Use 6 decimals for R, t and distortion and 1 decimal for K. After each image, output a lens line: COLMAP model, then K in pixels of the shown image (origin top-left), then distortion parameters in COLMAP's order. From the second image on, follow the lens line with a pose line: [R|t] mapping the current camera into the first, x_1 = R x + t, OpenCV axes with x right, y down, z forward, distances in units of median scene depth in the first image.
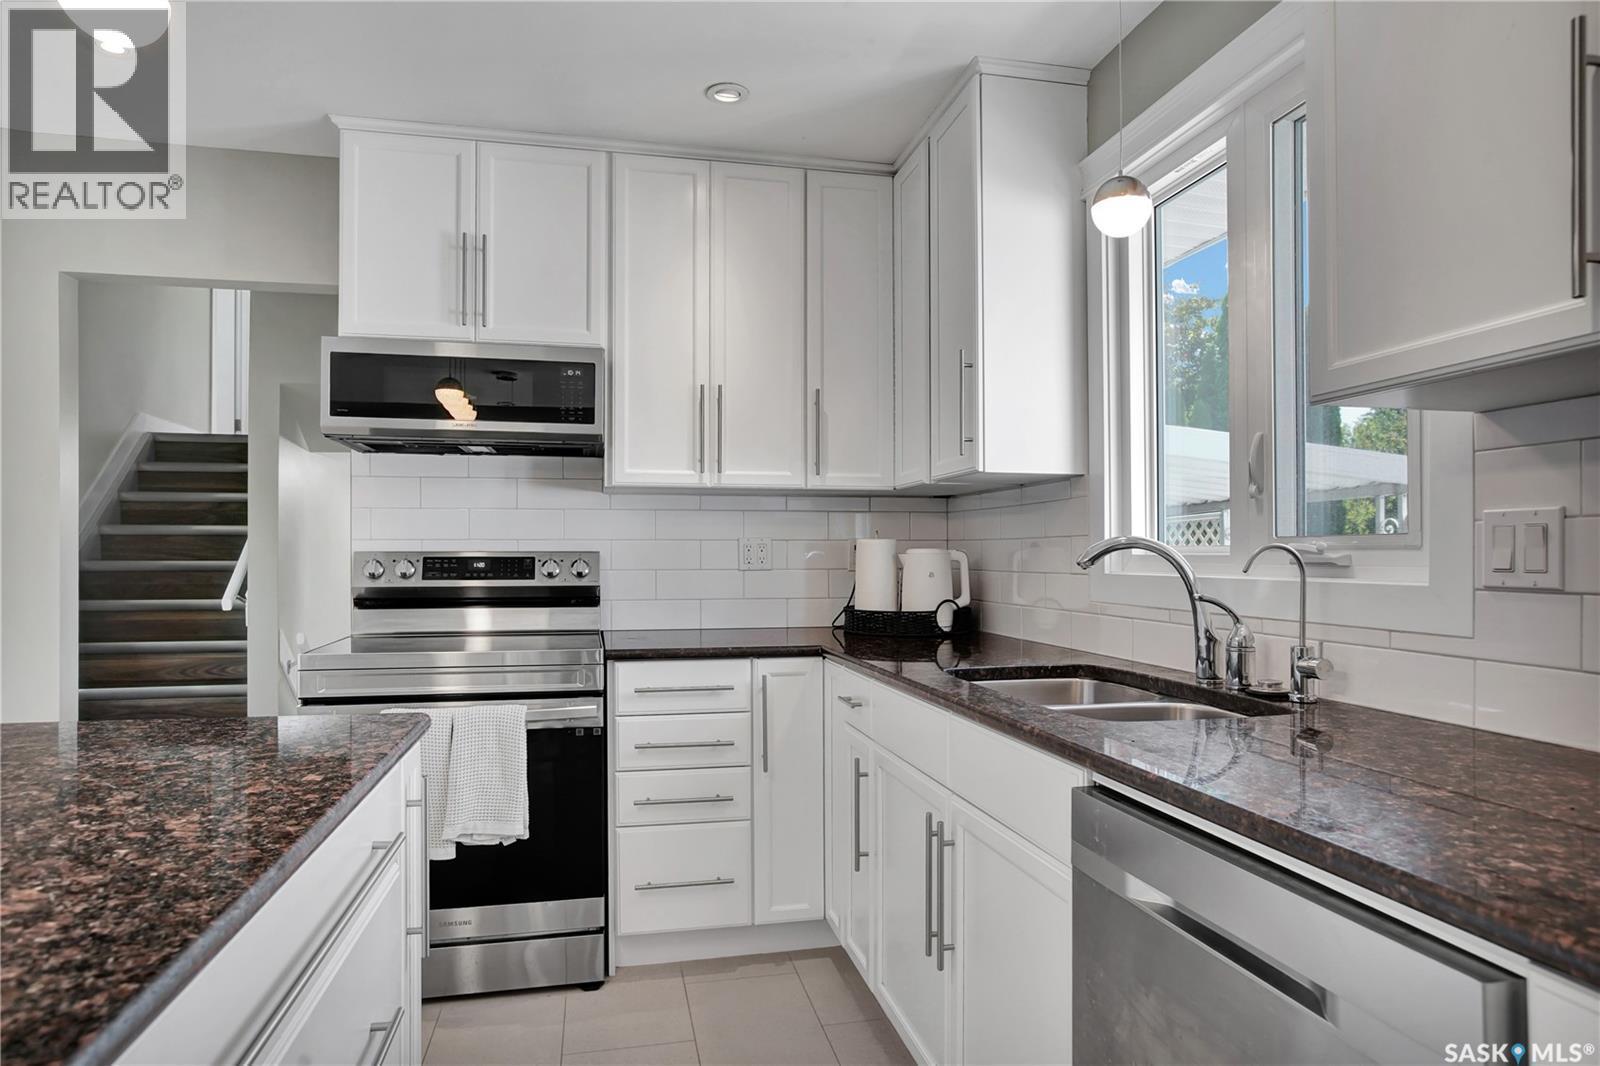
lens RADIAL K [[934.2, 0, 800.1], [0, 934.2, 537.2], [0, 0, 1]] dist [0.004865, 0.002846]
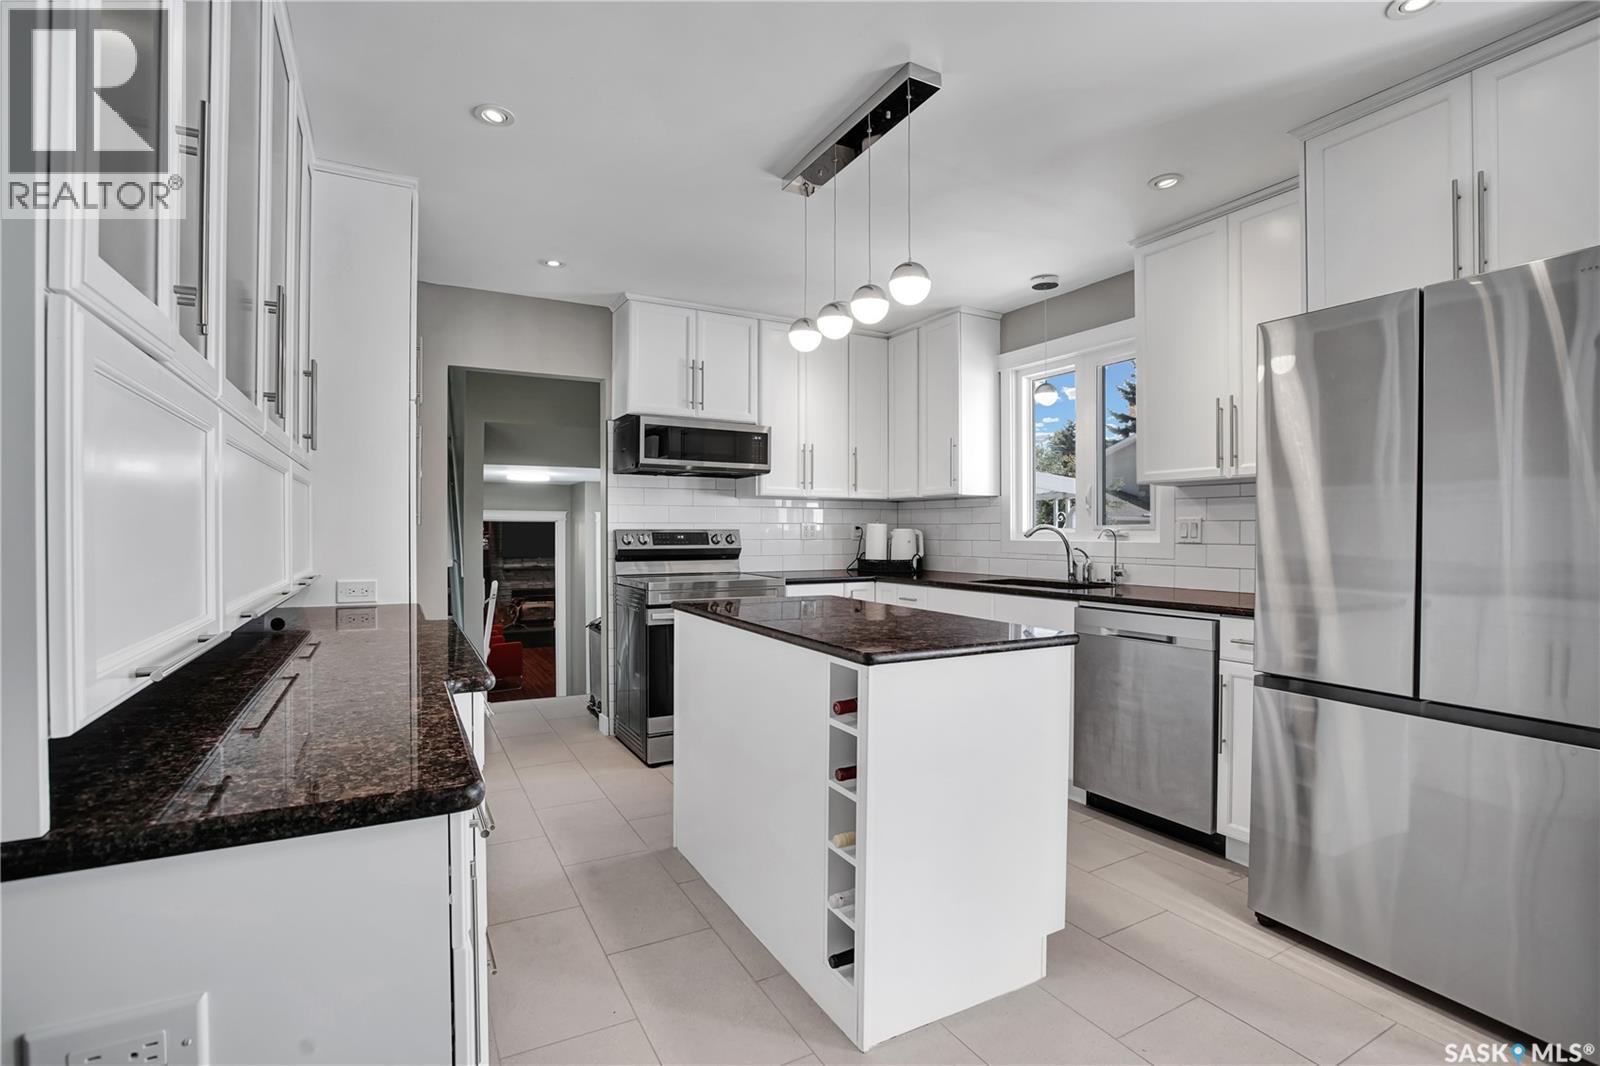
lens RADIAL K [[731.5, 0, 799.8], [0, 731.5, 530.9], [0, 0, 1]] dist [-0.002494, -0.000138]
pose [[0.958384, 0.002011, 0.285477, -0.537334], [-0.007495, 0.999808, 0.018121, -0.009510], [-0.285385, -0.019507, 0.958214, -0.446297]]
